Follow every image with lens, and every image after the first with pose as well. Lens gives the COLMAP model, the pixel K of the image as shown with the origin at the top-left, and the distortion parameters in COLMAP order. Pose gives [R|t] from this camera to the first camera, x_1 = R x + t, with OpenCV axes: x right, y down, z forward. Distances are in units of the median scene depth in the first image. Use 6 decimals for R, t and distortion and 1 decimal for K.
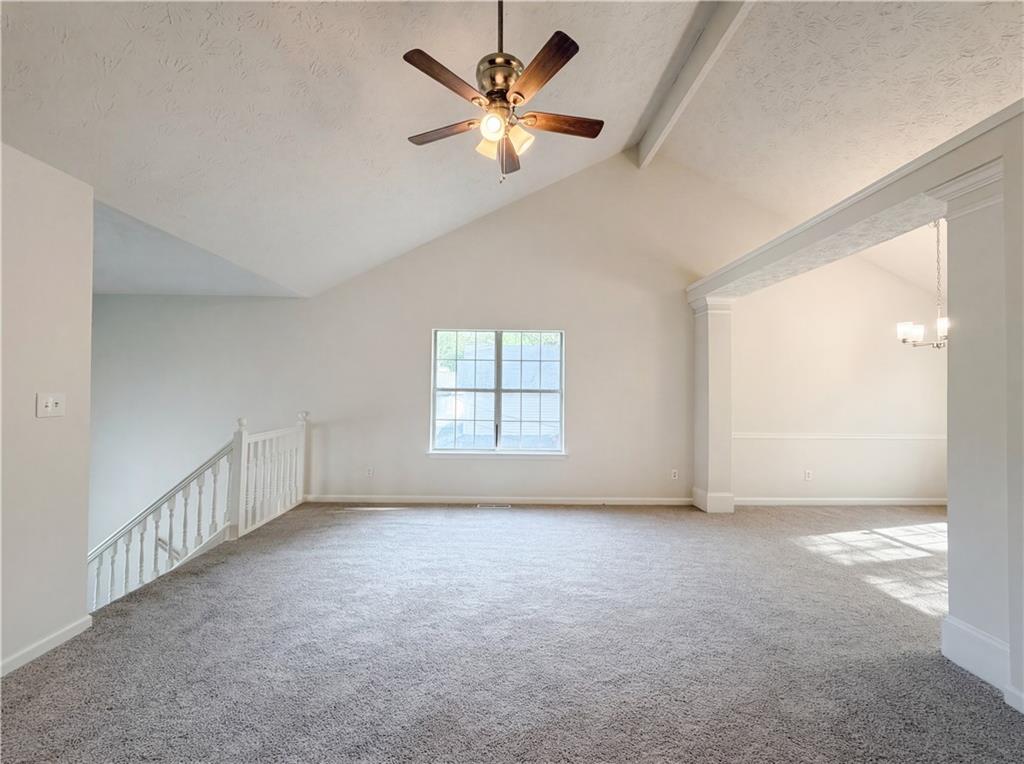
lens RADIAL K [[407.8, 0, 508.9], [0, 407.8, 382.6], [0, 0, 1]] dist [0.001161, 0.000053]
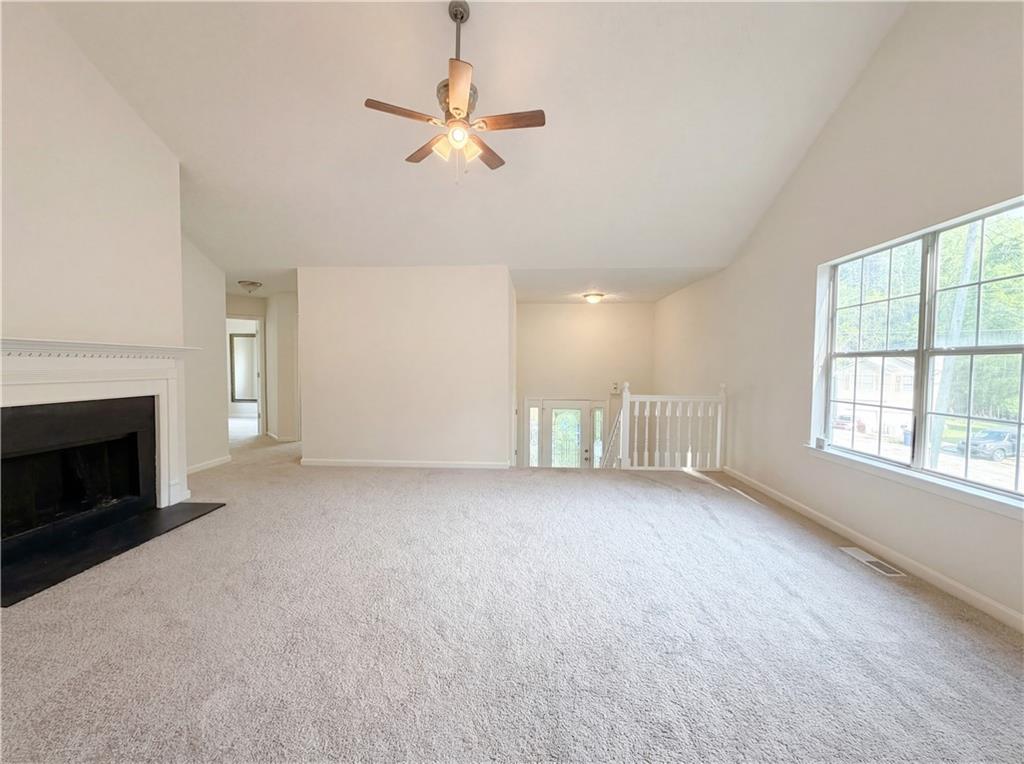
lens RADIAL K [[407.8, 0, 508.9], [0, 407.8, 382.6], [0, 0, 1]] dist [0.001161, 0.000053]
pose [[-0.077499, 0.026081, -0.996651, 0.523550], [0.019577, 0.999505, 0.024633, 0.034434], [0.996800, -0.017603, -0.077971, 0.528732]]
